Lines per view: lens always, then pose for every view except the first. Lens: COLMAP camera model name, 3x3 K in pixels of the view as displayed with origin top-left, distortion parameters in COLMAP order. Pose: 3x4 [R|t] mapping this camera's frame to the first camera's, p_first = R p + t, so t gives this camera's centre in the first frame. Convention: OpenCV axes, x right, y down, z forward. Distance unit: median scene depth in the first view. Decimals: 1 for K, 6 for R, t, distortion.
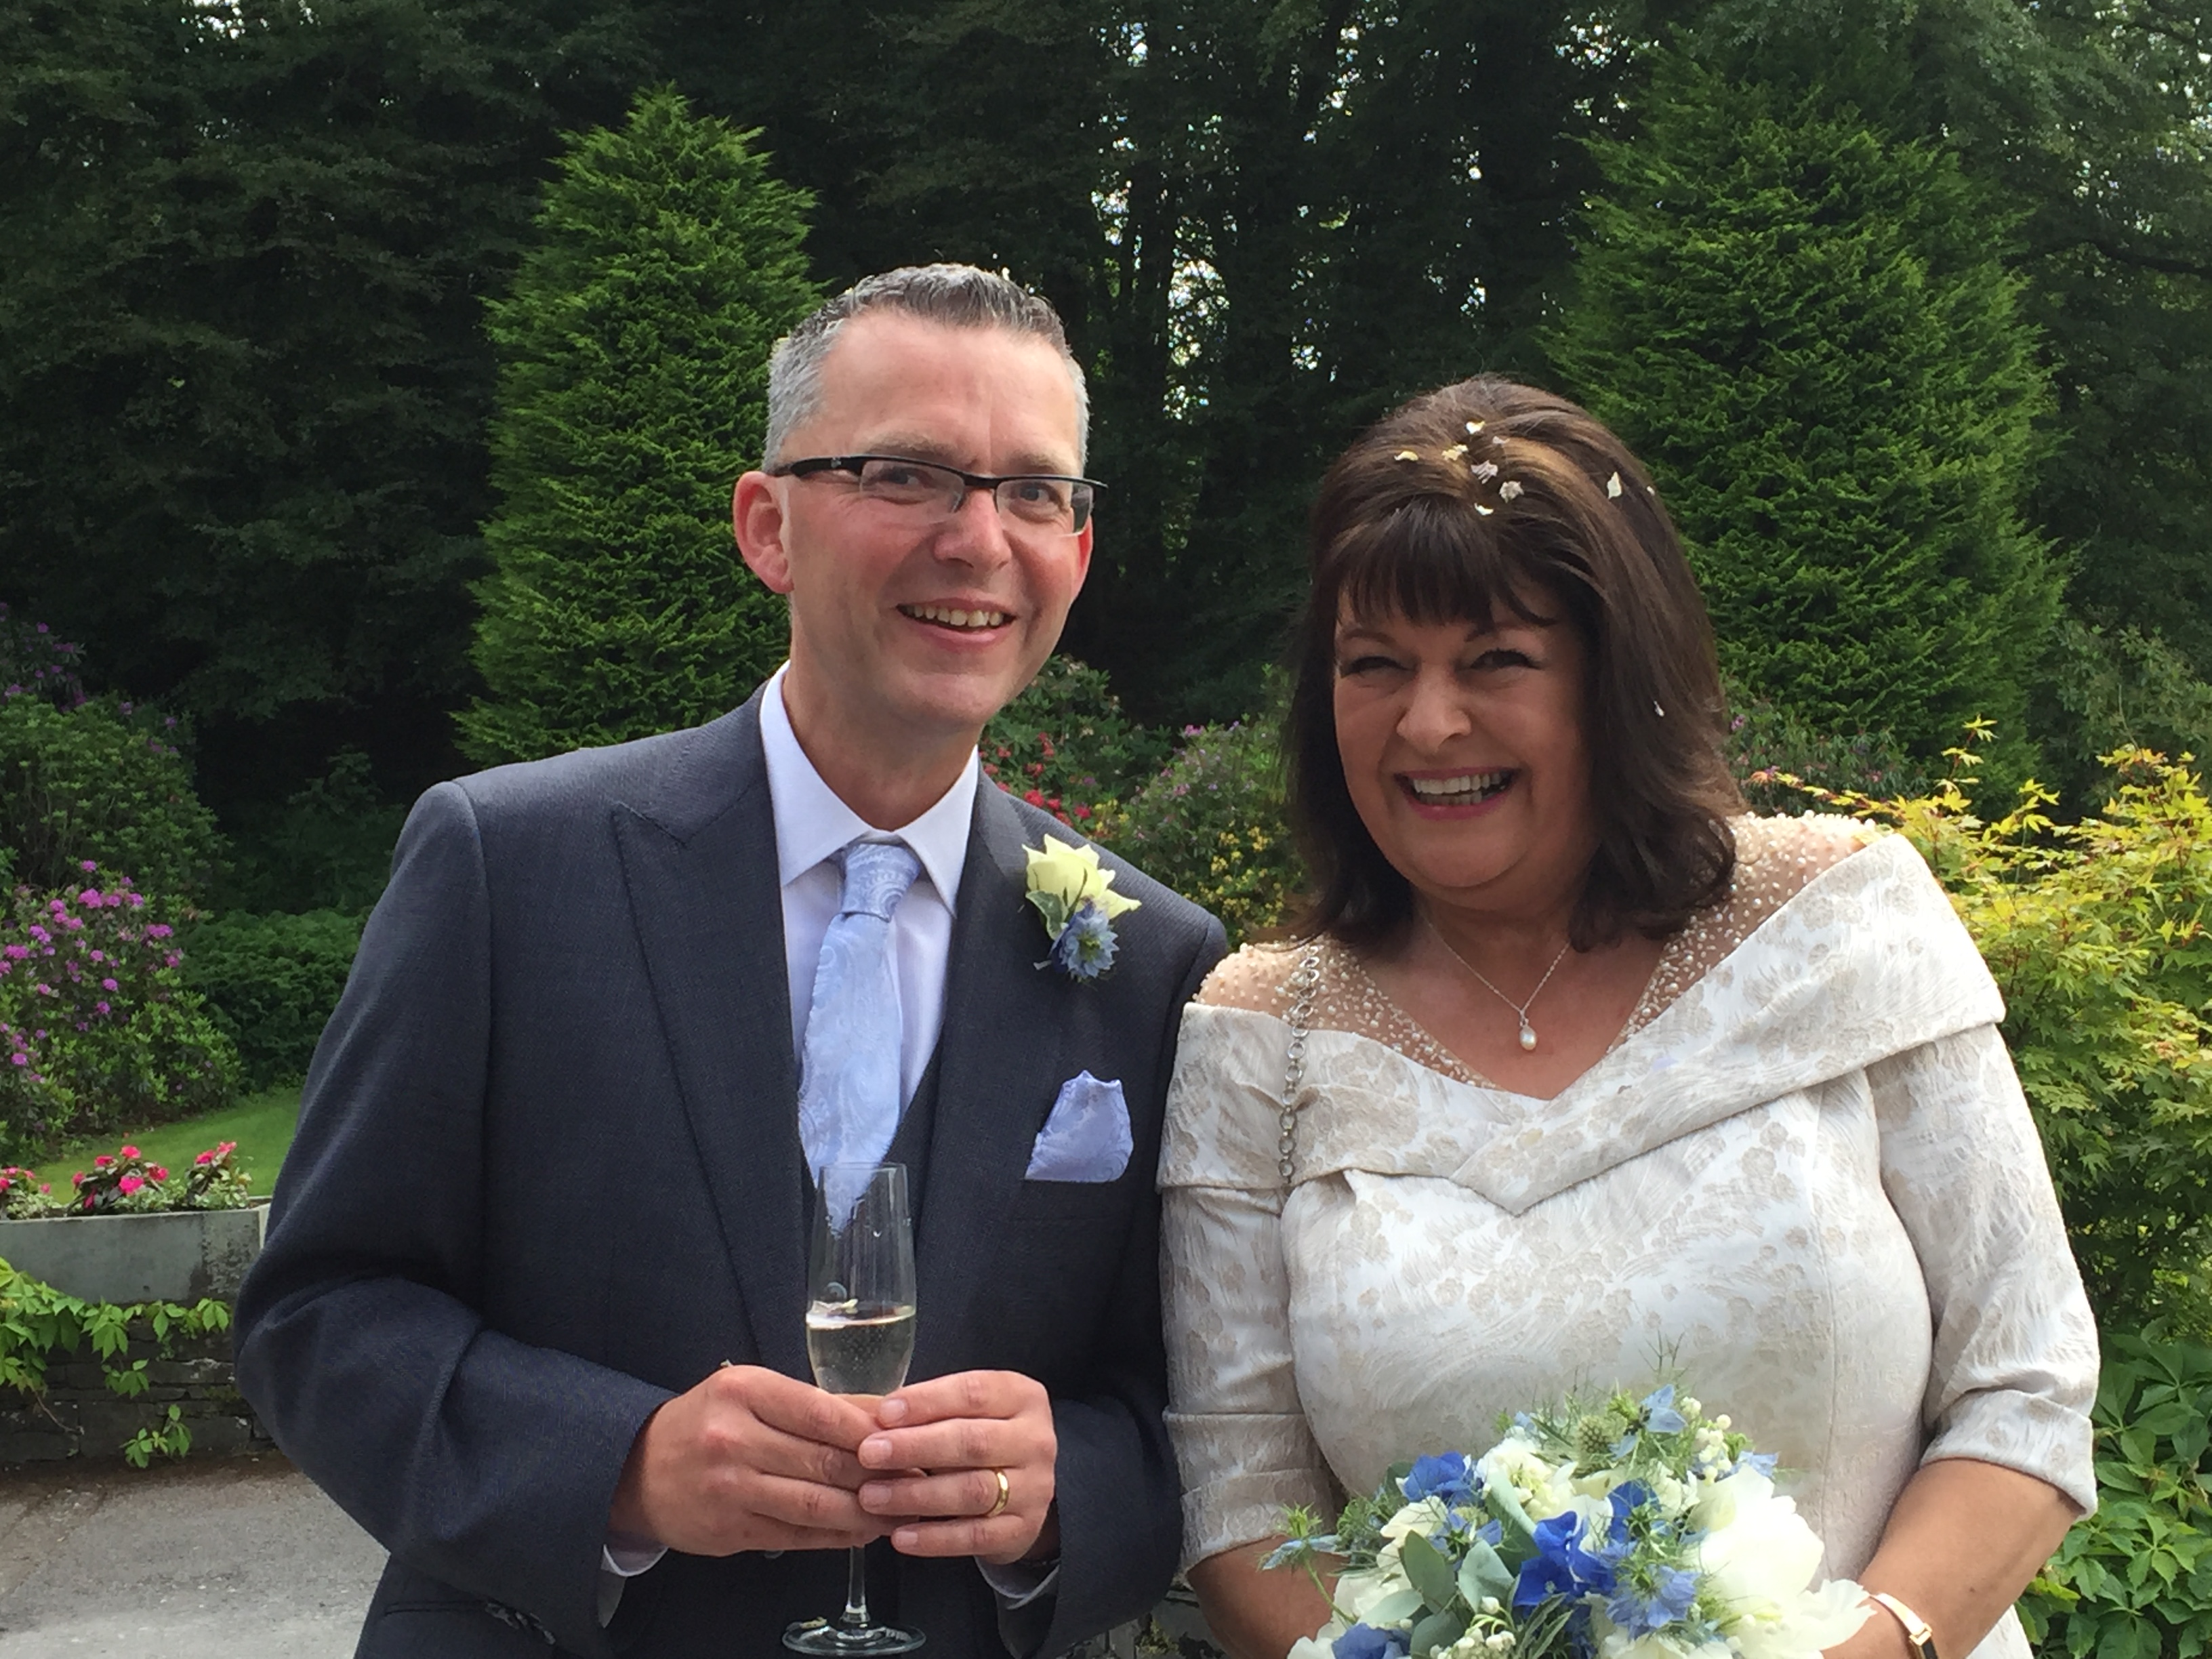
lens RADIAL K [[3308.8, 0, 1105.9], [0, 3308.8, 840.3], [0, 0, 1]] dist [0.065379, 0.000000]
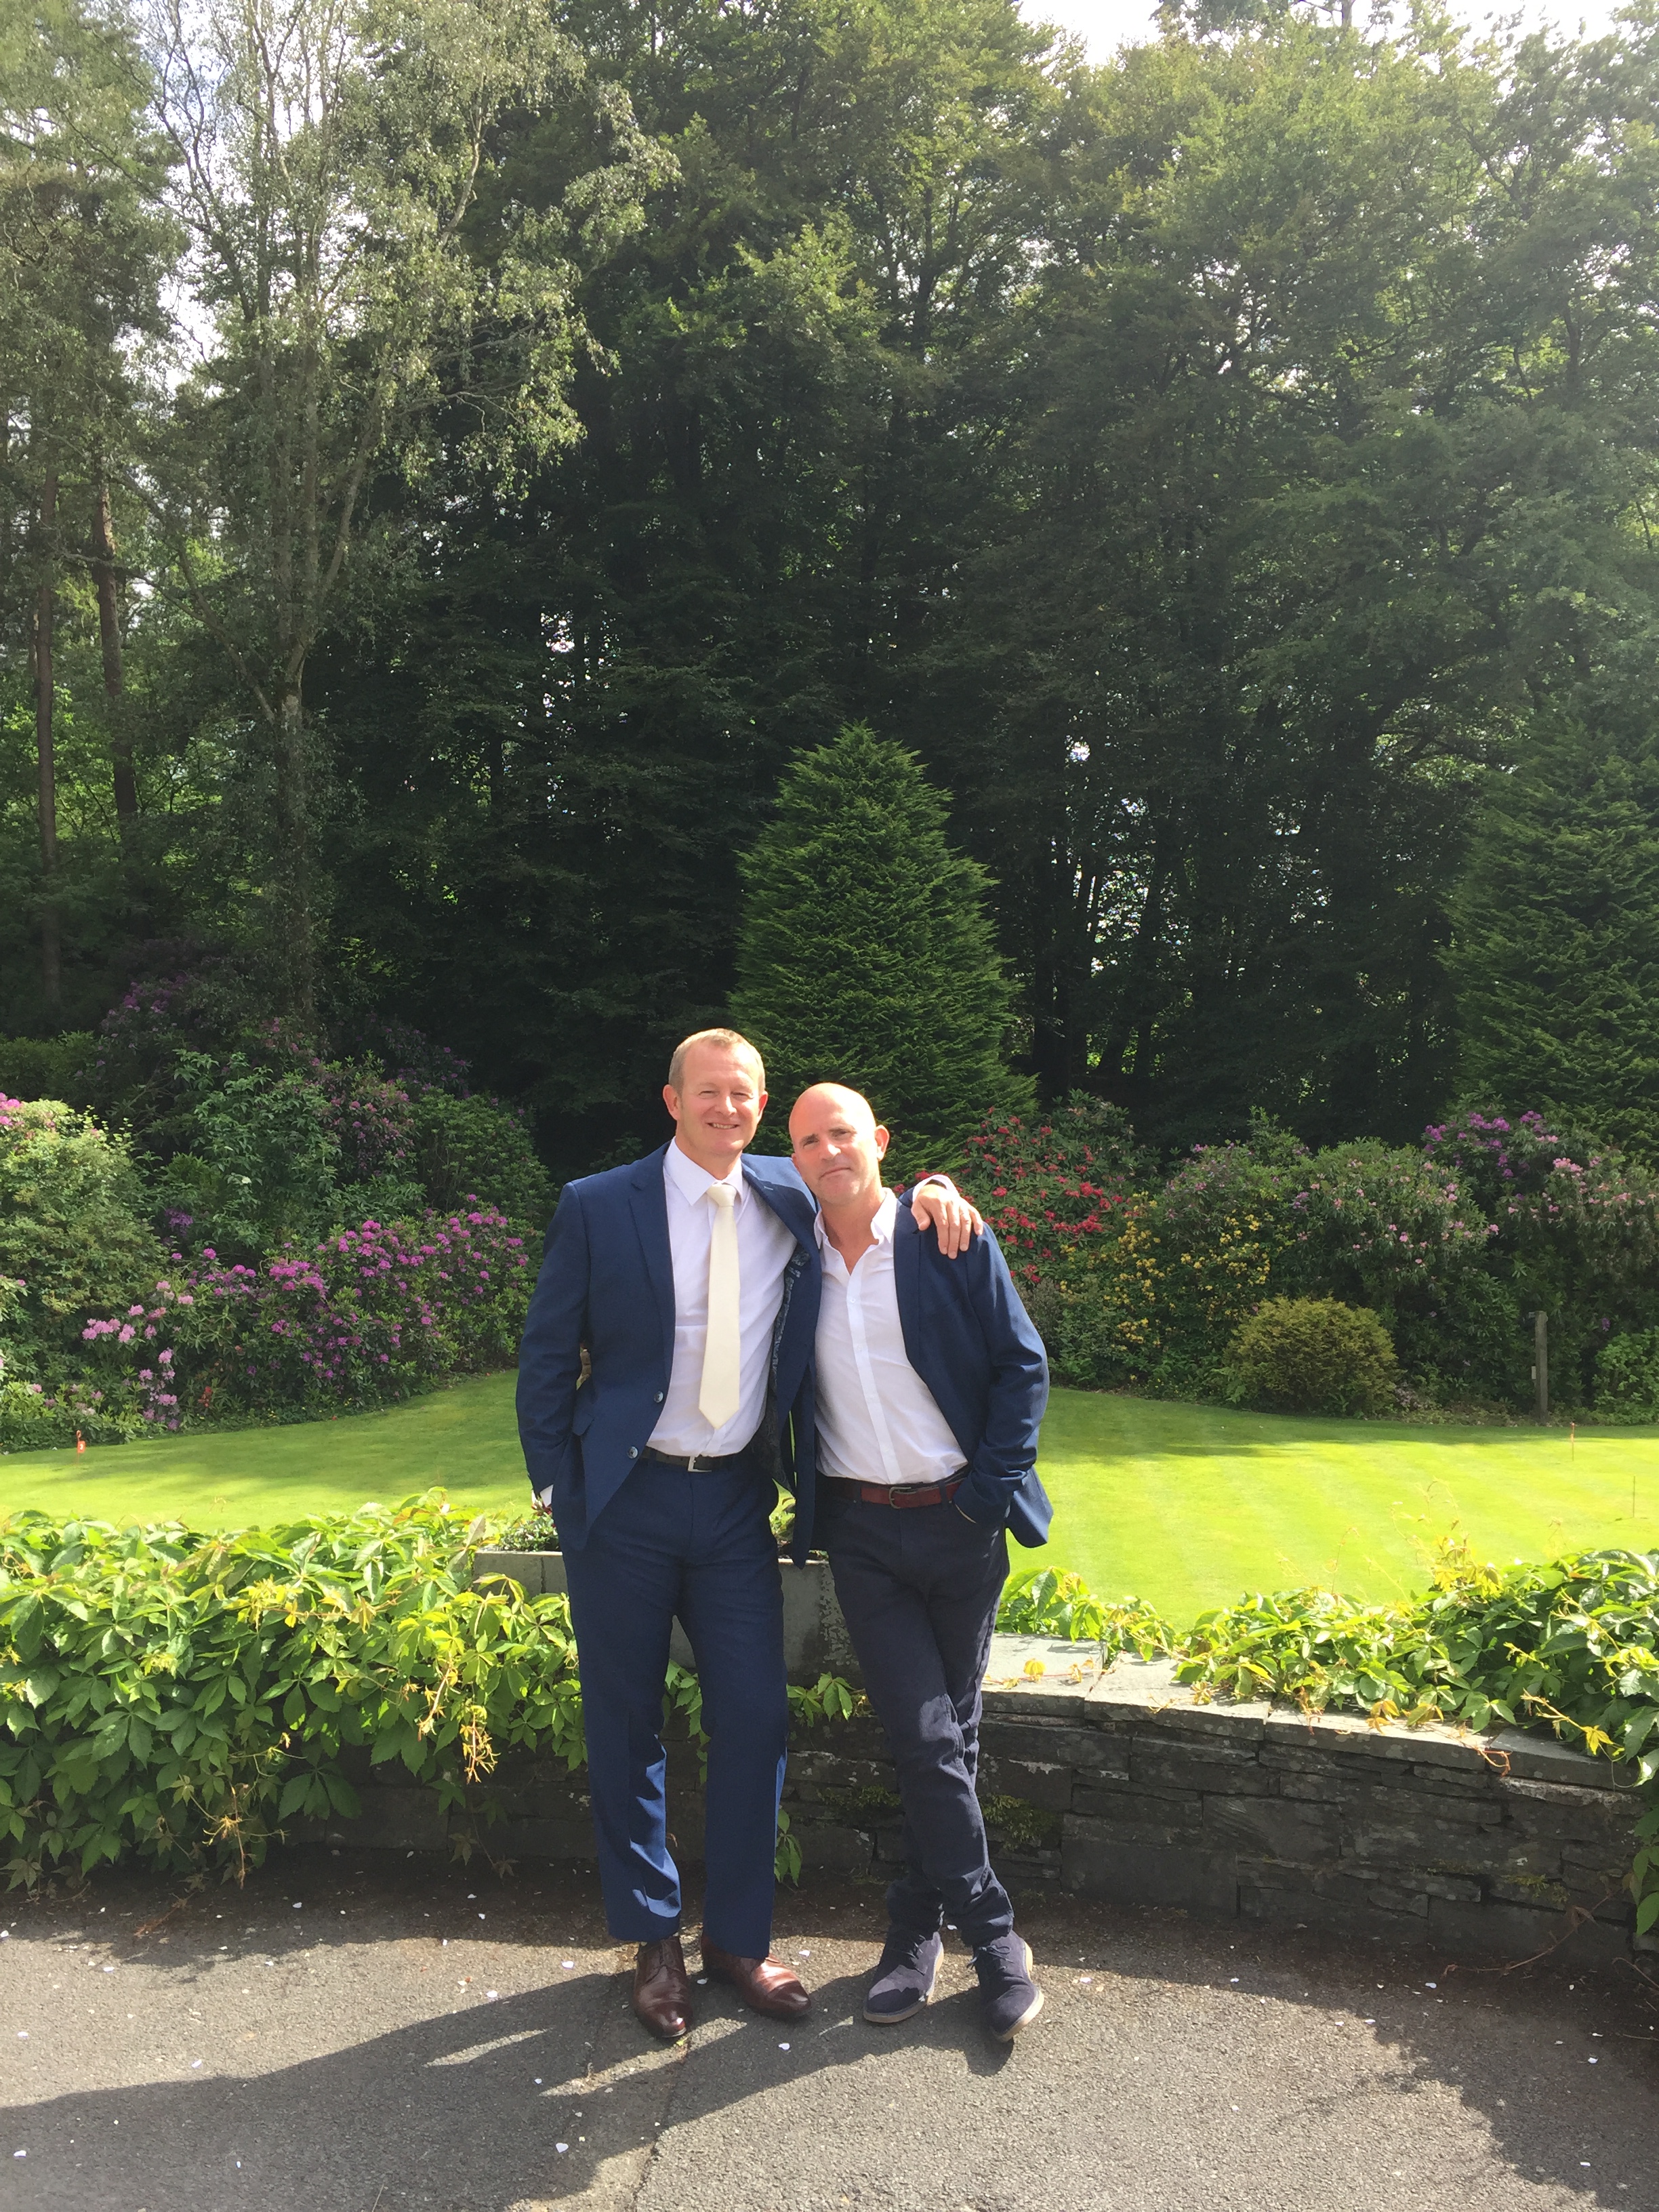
lens RADIAL K [[1861.8, 0, 829.4], [0, 1861.8, 1127.0], [0, 0, 1]] dist [0.052701, -0.010239]
pose [[0.994611, 0.052635, -0.089328, -0.062830], [-0.057121, 0.997192, -0.048429, 0.007369], [0.086528, 0.053270, 0.994824, 0.144788]]
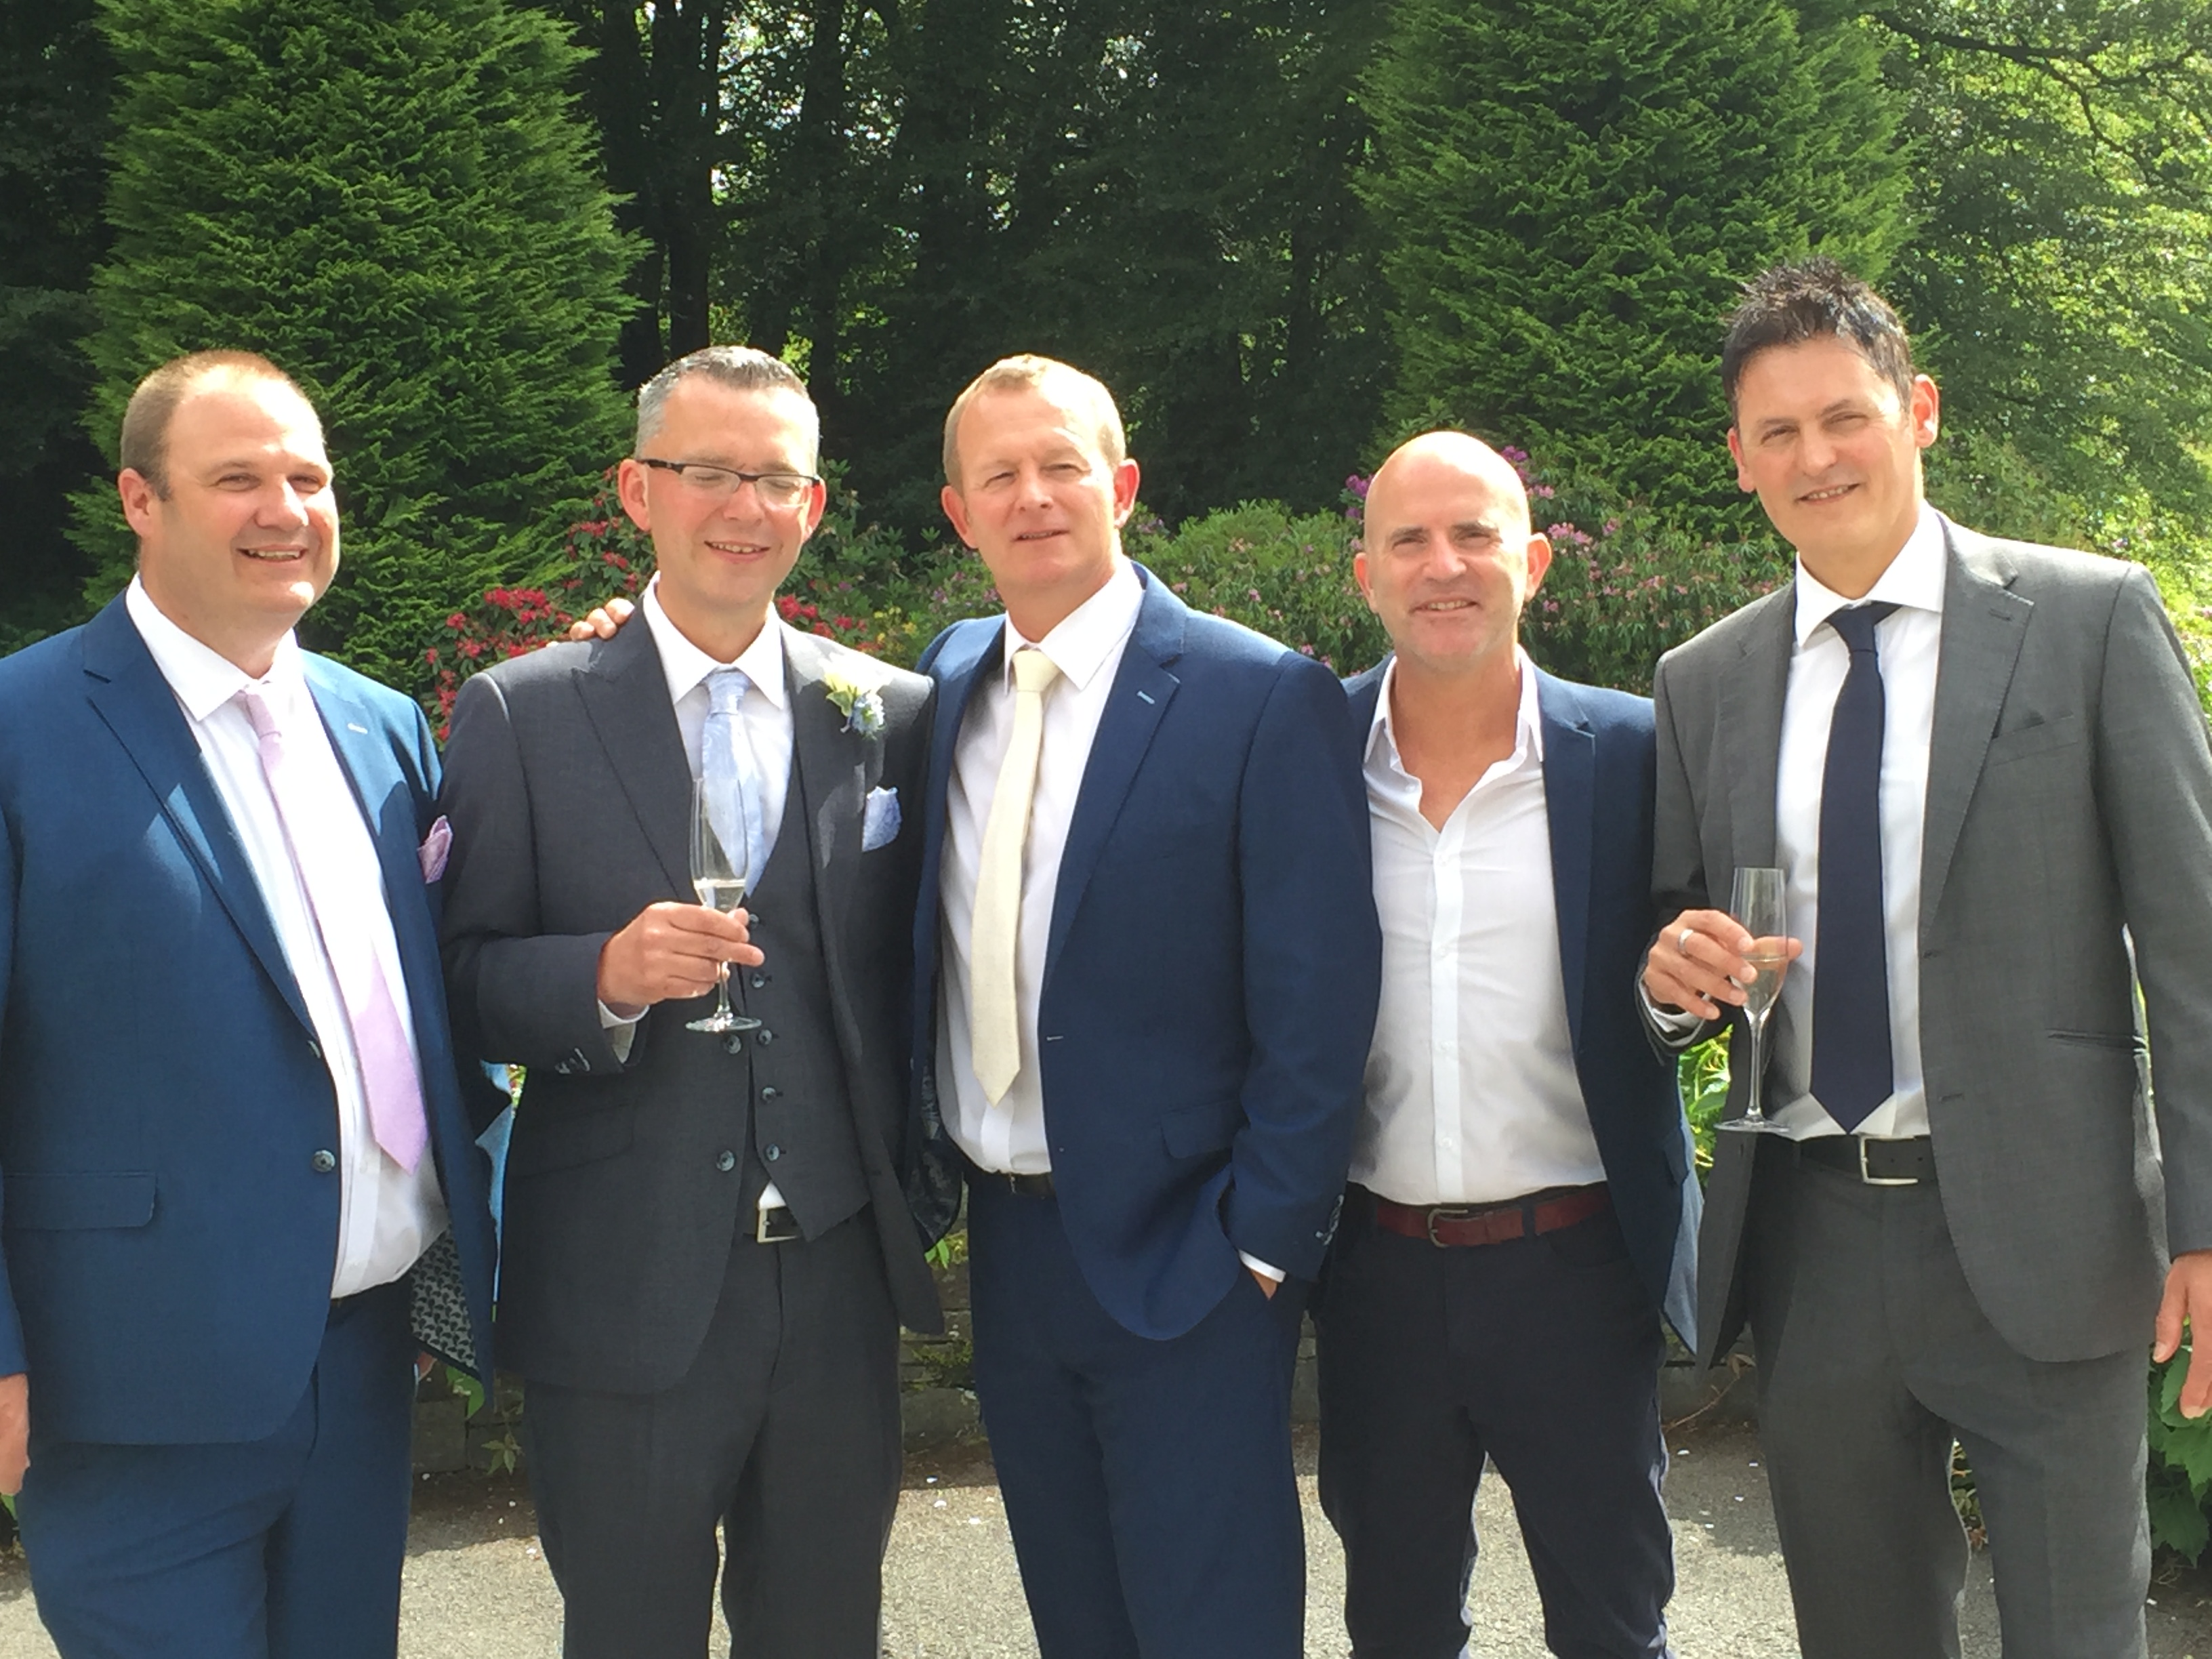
lens RADIAL K [[3554.4, 0, 1106.7], [0, 3554.4, 831.8], [0, 0, 1]] dist [0.068076, 0.000000]
pose [[0.985821, 0.000663, 0.167800, -0.094576], [-0.007743, 0.999107, 0.041542, 0.006987], [-0.167622, -0.042253, 0.984945, 0.071699]]
